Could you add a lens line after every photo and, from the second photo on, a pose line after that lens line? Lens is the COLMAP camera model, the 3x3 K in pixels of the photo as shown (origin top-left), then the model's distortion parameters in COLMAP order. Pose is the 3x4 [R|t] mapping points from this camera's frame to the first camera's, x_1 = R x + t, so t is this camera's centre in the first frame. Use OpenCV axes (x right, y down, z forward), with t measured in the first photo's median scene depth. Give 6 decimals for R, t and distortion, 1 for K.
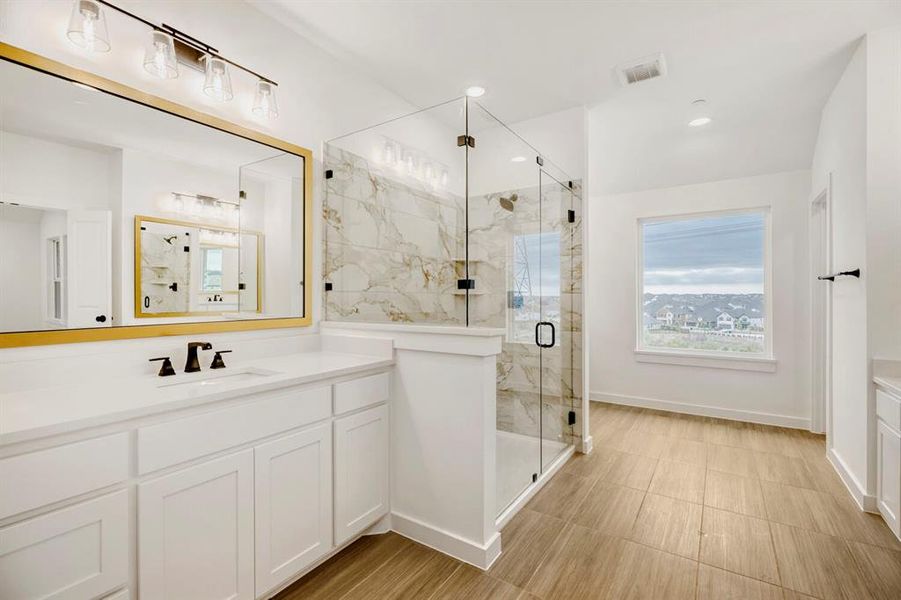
lens RADIAL K [[410.8, 0, 454.9], [0, 410.8, 301.1], [0, 0, 1]] dist [0.006941, 0.000169]
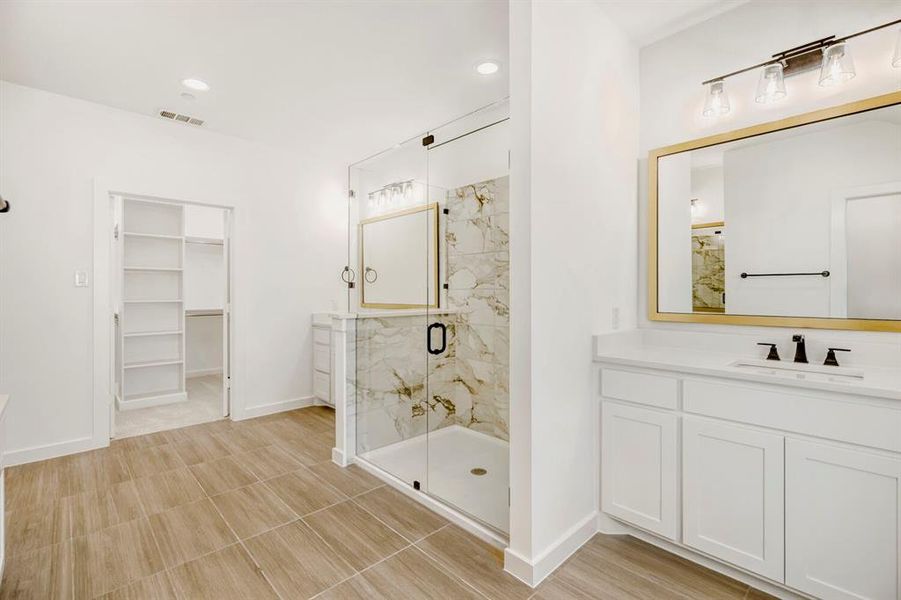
lens RADIAL K [[410.8, 0, 444.9], [0, 410.8, 284.9], [0, 0, 1]] dist [0.006941, 0.000169]
pose [[-0.238260, 0.011536, -0.971133, 1.017905], [0.013414, 0.999873, 0.008587, -0.046636], [0.971109, -0.010981, -0.238385, 1.189164]]
